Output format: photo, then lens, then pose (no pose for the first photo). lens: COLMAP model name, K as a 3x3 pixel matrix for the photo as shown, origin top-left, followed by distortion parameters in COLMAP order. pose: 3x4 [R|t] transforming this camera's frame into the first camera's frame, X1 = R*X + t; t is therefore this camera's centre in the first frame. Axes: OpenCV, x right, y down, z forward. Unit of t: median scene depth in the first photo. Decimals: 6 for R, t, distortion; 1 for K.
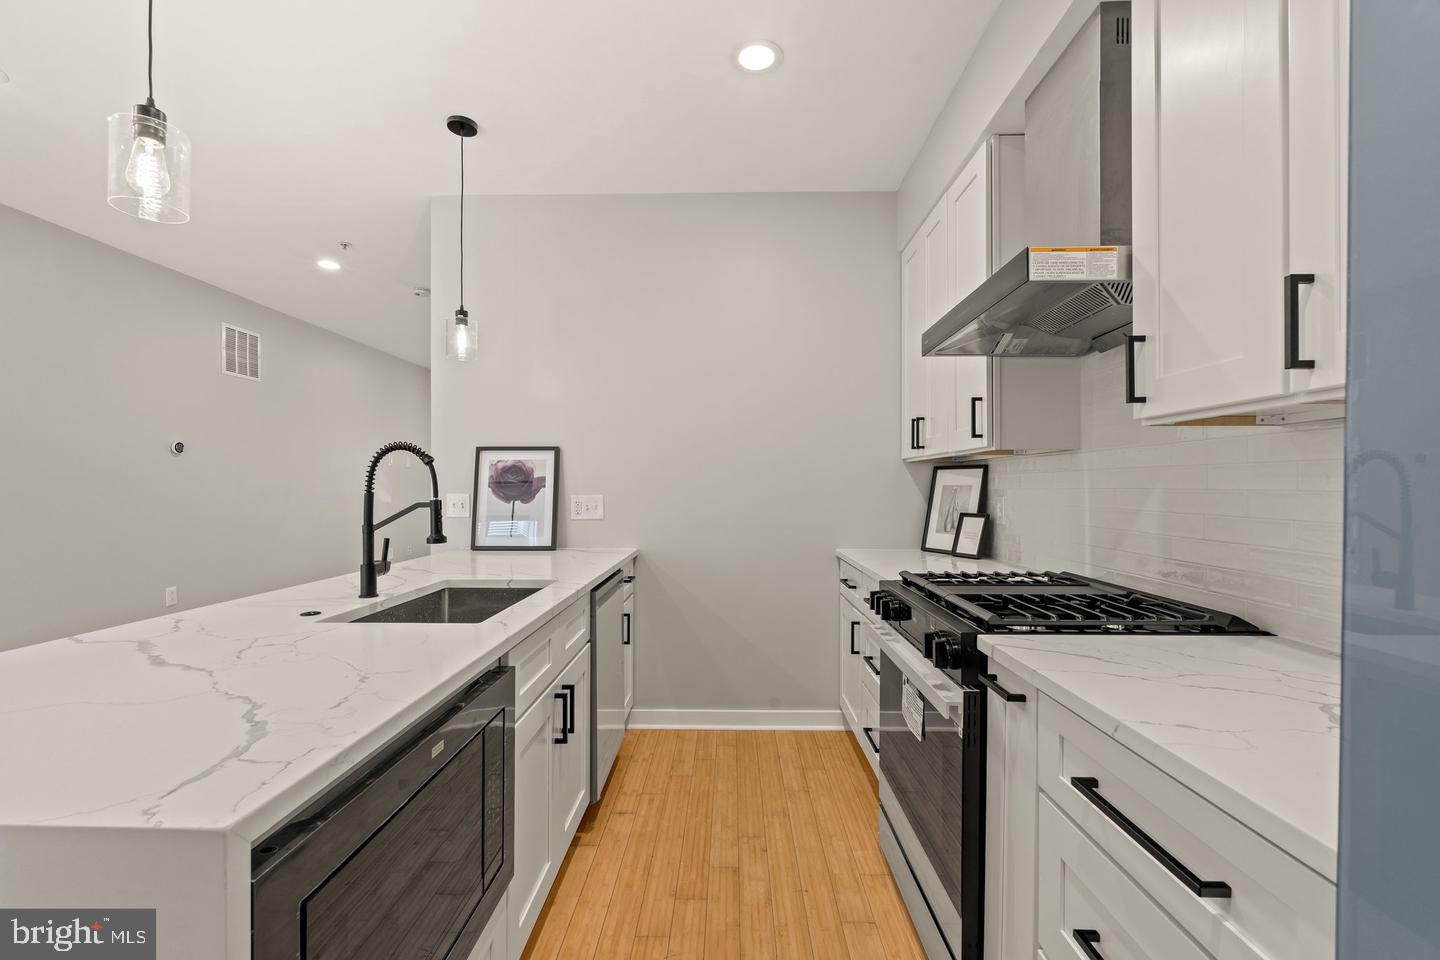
lens RADIAL K [[644.6, 0, 720.0], [0, 644.6, 480.0], [0, 0, 1]] dist [-0.000031, -0.000106]
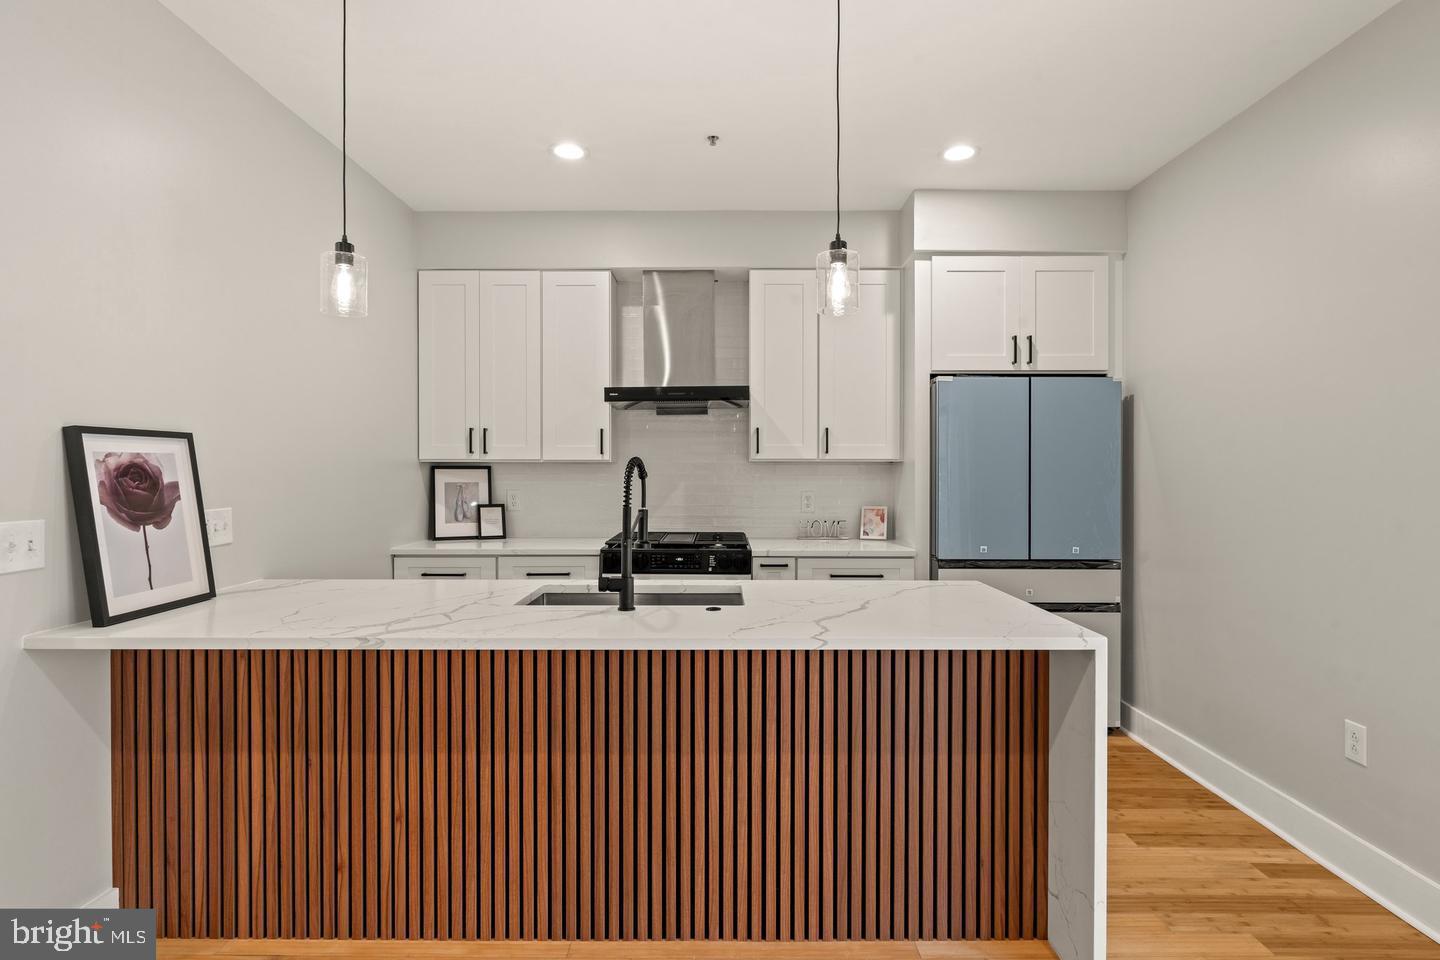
lens RADIAL K [[735.1, 0, 720.0], [0, 735.1, 480.0], [0, 0, 1]] dist [0.000191, 0.000003]
pose [[-0.018471, -0.017637, 0.999674, -0.974931], [-0.014217, 0.999748, 0.017375, -0.026317], [-0.999728, -0.013892, -0.018717, 0.505566]]
